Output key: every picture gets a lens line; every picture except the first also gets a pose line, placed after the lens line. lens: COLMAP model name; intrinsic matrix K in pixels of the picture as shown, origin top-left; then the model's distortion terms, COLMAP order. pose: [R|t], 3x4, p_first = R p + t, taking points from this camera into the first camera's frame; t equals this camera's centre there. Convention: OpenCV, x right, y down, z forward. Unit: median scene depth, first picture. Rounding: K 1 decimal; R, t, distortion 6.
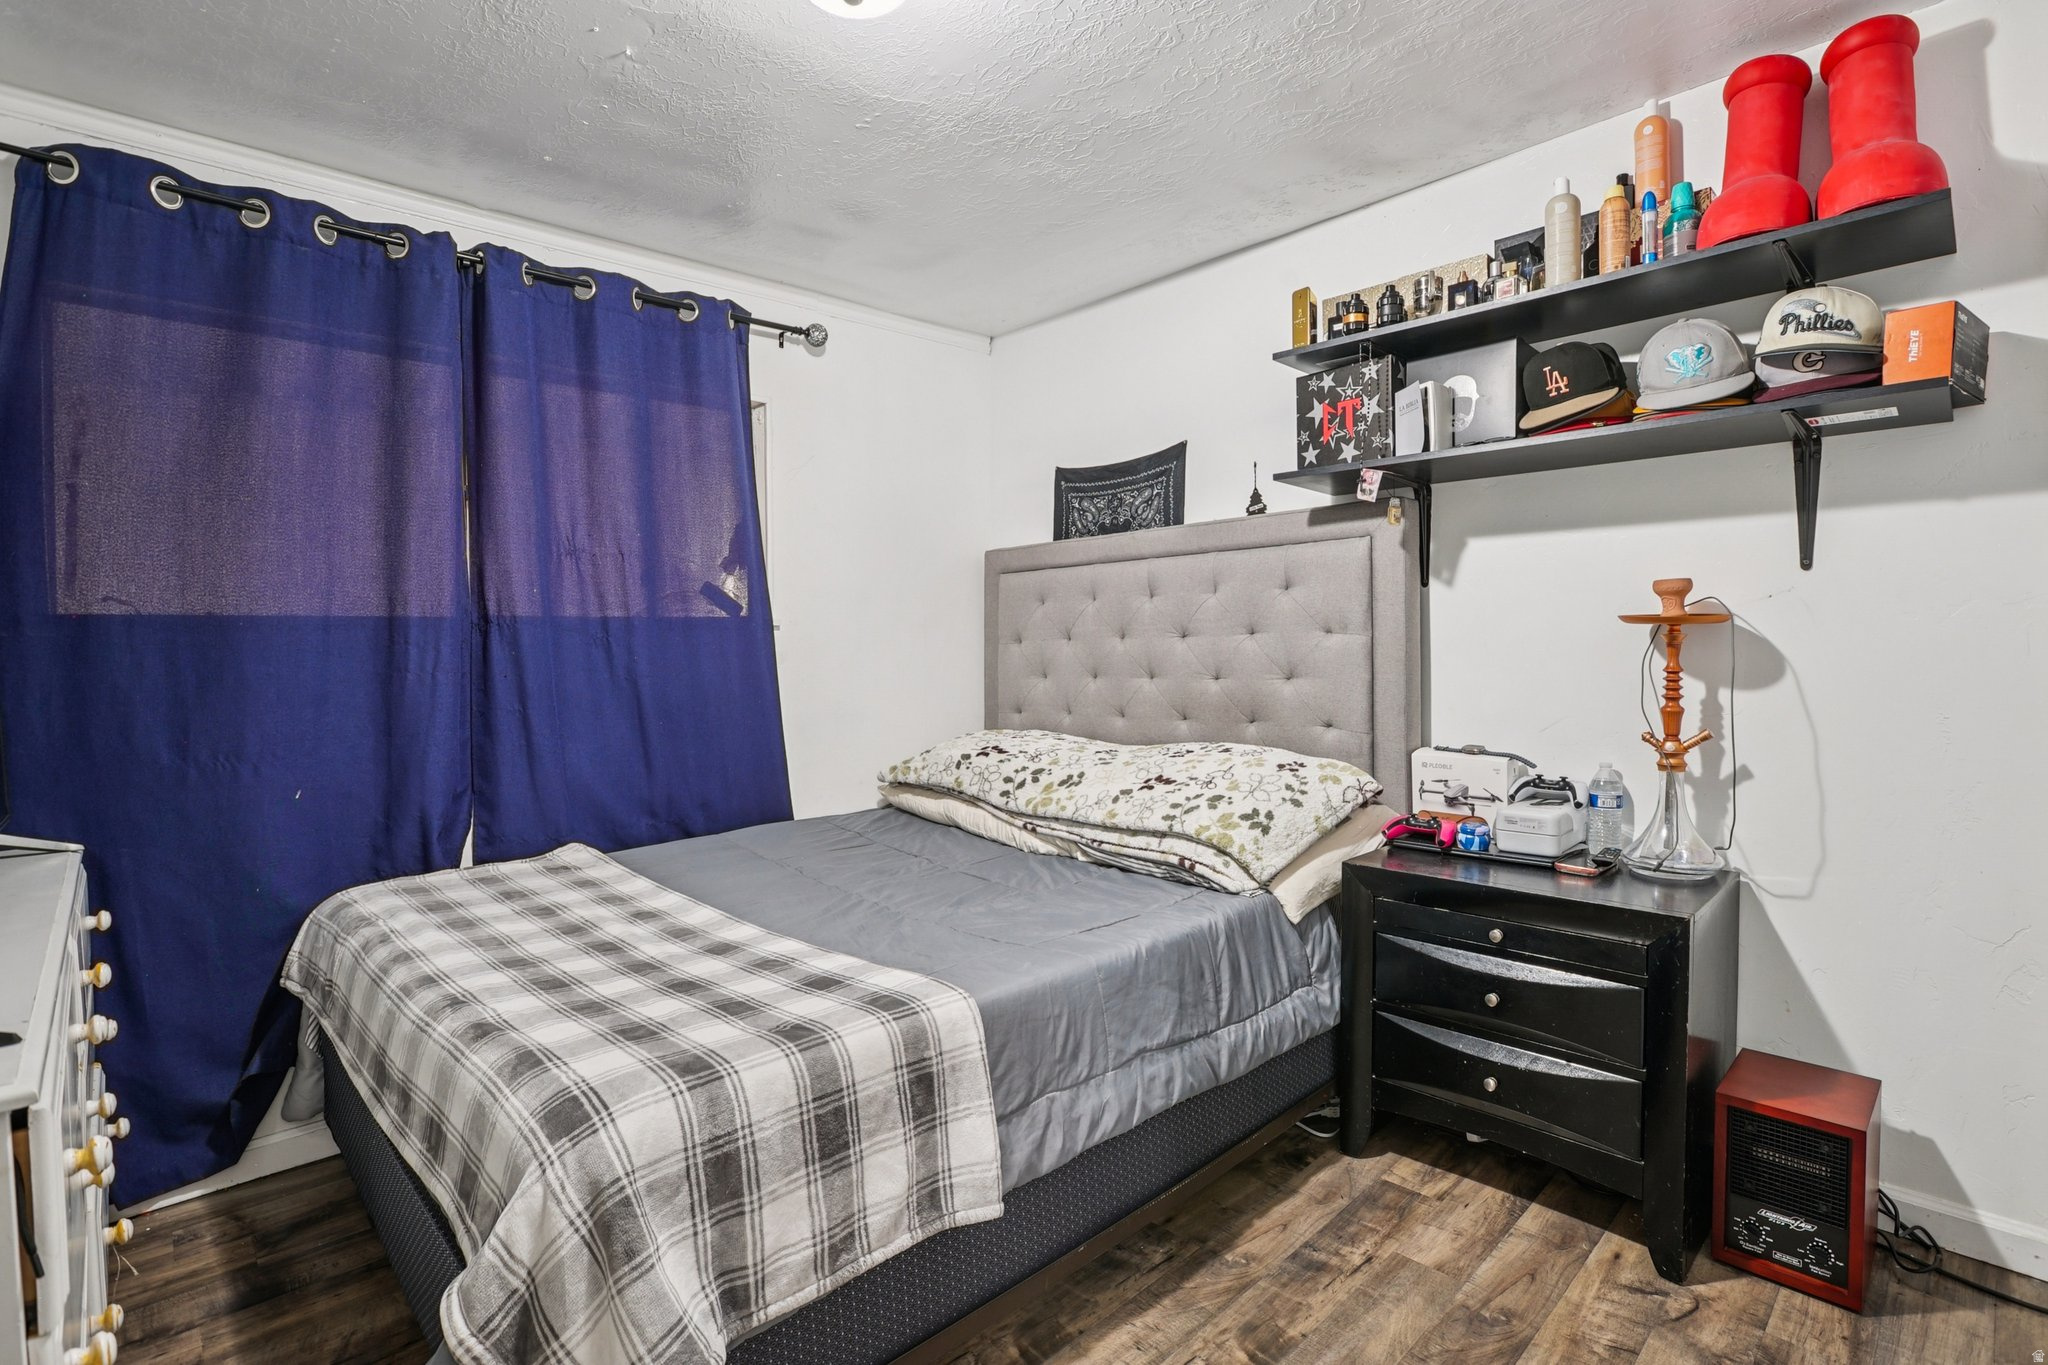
lens RADIAL K [[990.8, 0, 1021.6], [0, 990.8, 687.1], [0, 0, 1]] dist [-0.003299, -0.000181]
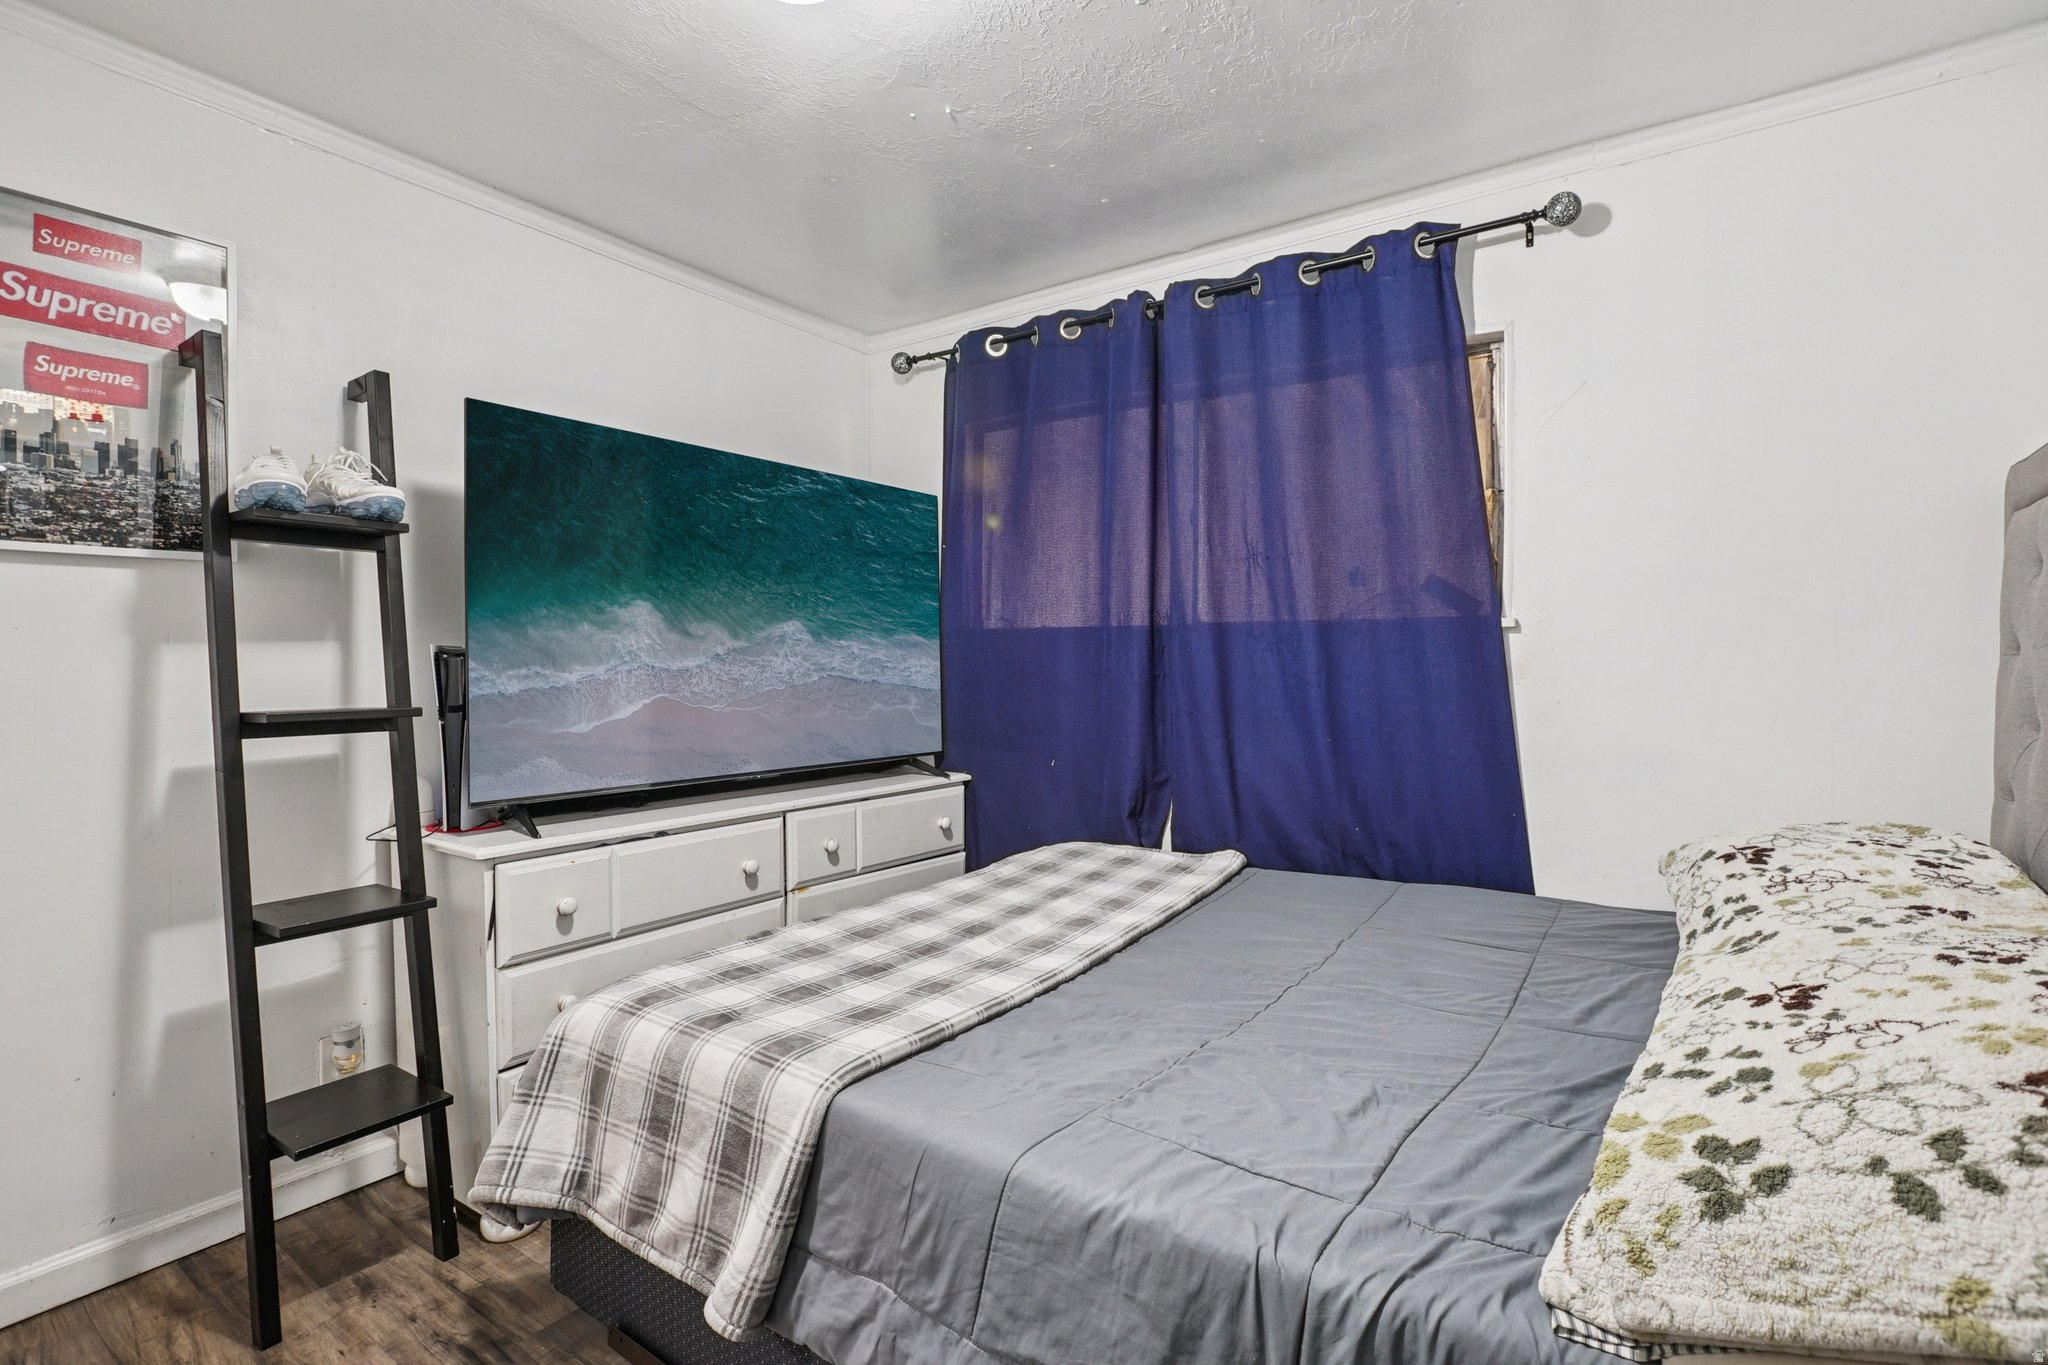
lens RADIAL K [[956.8, 0, 1025.1], [0, 956.8, 672.1], [0, 0, 1]] dist [-0.034256, 0.007516]
pose [[0.231554, 0.030797, -0.972334, 0.441562], [-0.033538, 0.999157, 0.023660, -0.039085], [0.972244, 0.027132, 0.232392, 0.592743]]
